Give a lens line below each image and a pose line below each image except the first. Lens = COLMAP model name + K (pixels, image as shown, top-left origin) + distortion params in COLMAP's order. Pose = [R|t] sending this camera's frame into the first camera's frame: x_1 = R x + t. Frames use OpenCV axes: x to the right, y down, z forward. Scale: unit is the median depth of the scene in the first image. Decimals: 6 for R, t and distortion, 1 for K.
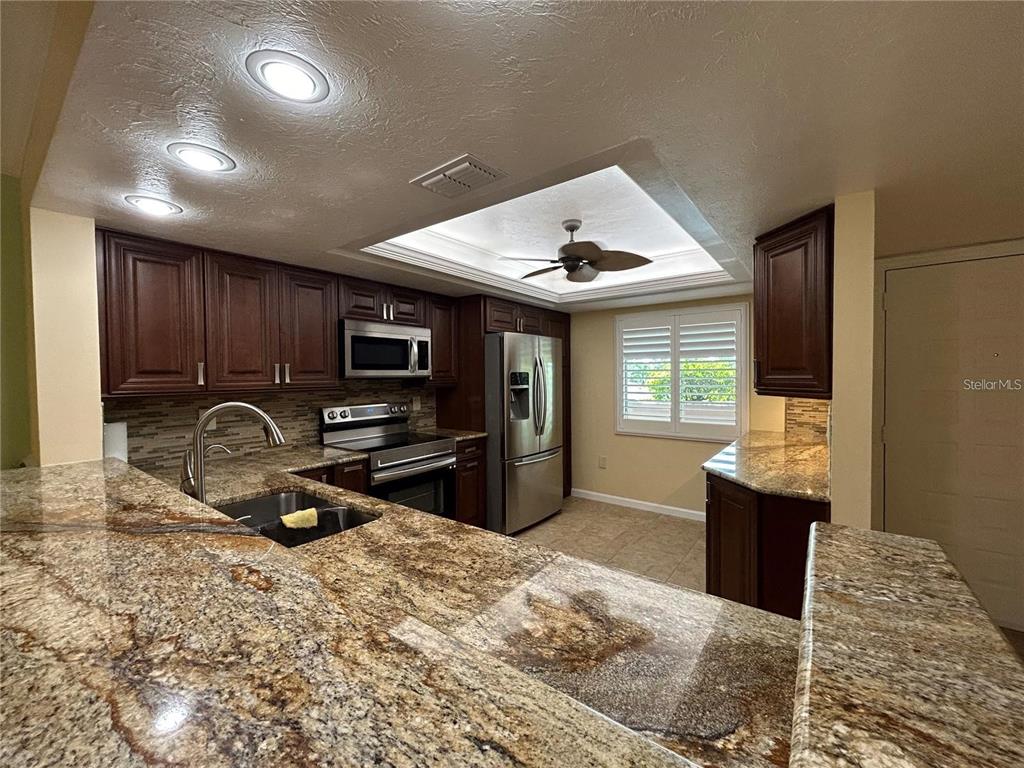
lens RADIAL K [[413.2, 0, 515.0], [0, 413.2, 382.8], [0, 0, 1]] dist [-0.000363, -0.000097]
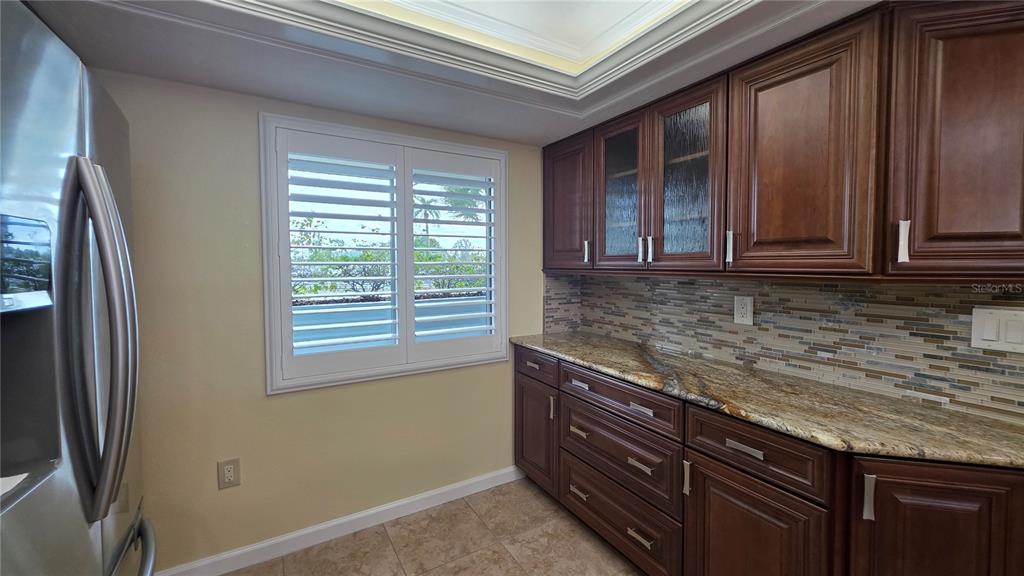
lens RADIAL K [[409.5, 0, 516.9], [0, 409.5, 280.1], [0, 0, 1]] dist [0.003250, -0.000115]
pose [[0.364338, -0.028168, 0.930841, -0.076968], [0.019033, 0.999559, 0.022798, 0.000940], [-0.931072, 0.009410, 0.364714, 0.902176]]
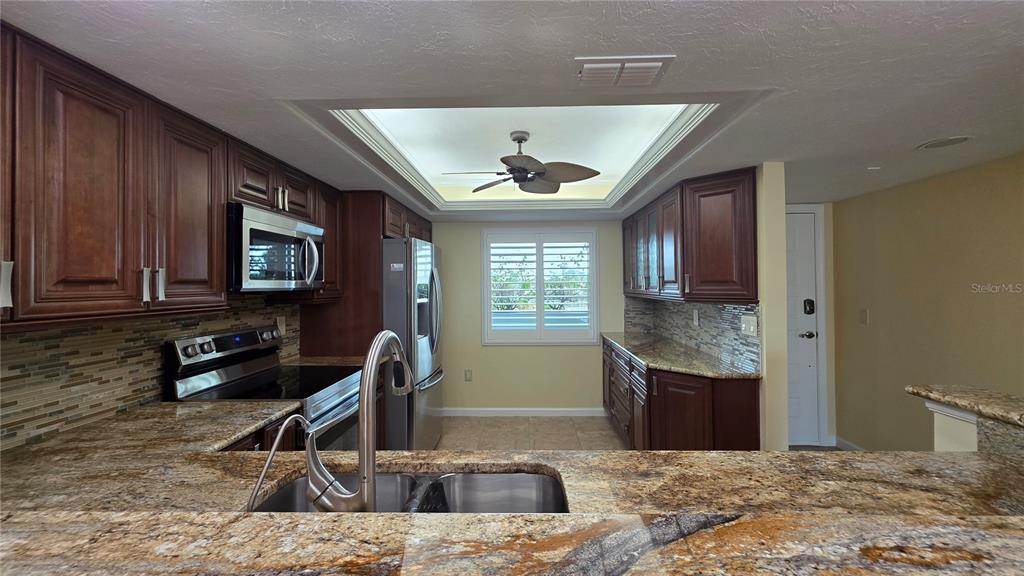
lens RADIAL K [[409.5, 0, 516.9], [0, 409.5, 280.1], [0, 0, 1]] dist [0.003250, -0.000115]
pose [[0.811002, 0.009402, 0.584967, -0.408395], [0.011947, 0.999396, -0.032625, -0.003205], [-0.584921, 0.033448, 0.810401, 0.196892]]
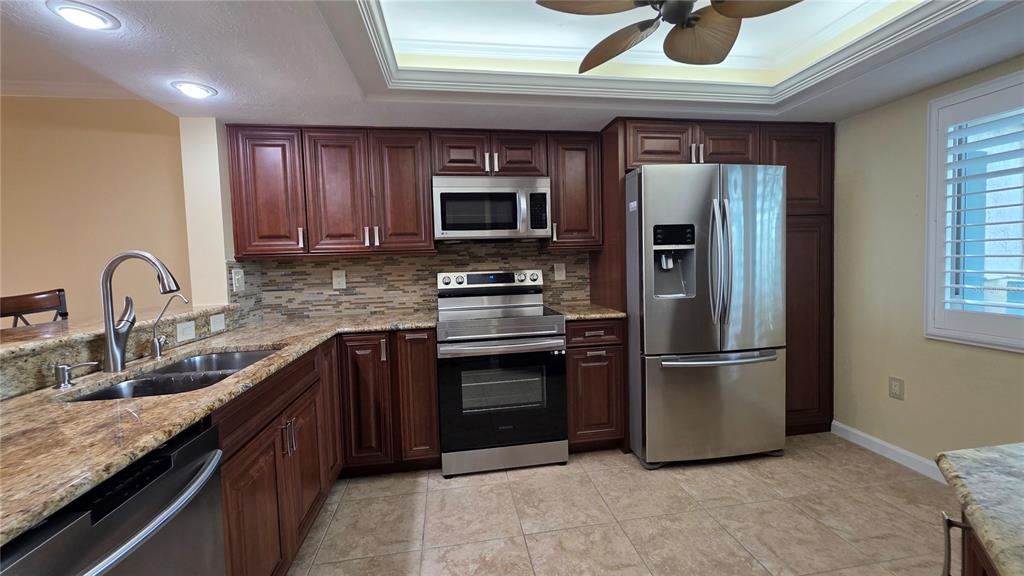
lens RADIAL K [[409.5, 0, 516.9], [0, 409.5, 280.1], [0, 0, 1]] dist [0.003250, -0.000115]
pose [[0.726175, 0.023552, -0.687107, 0.334405], [0.008719, 0.999017, 0.043458, 0.037810], [0.687455, -0.037549, 0.725256, 0.424261]]
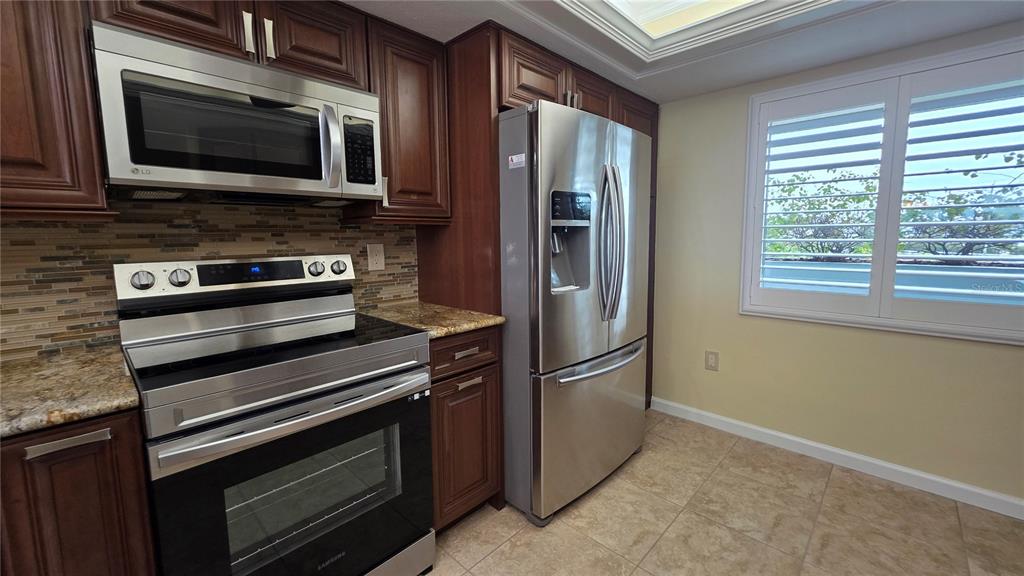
lens RADIAL K [[409.5, 0, 516.9], [0, 409.5, 280.1], [0, 0, 1]] dist [0.003250, -0.000115]
pose [[0.993990, 0.010103, -0.109004, 0.001717], [-0.000093, 0.995809, 0.091456, 0.038884], [0.109471, -0.090896, 0.989825, 0.615338]]
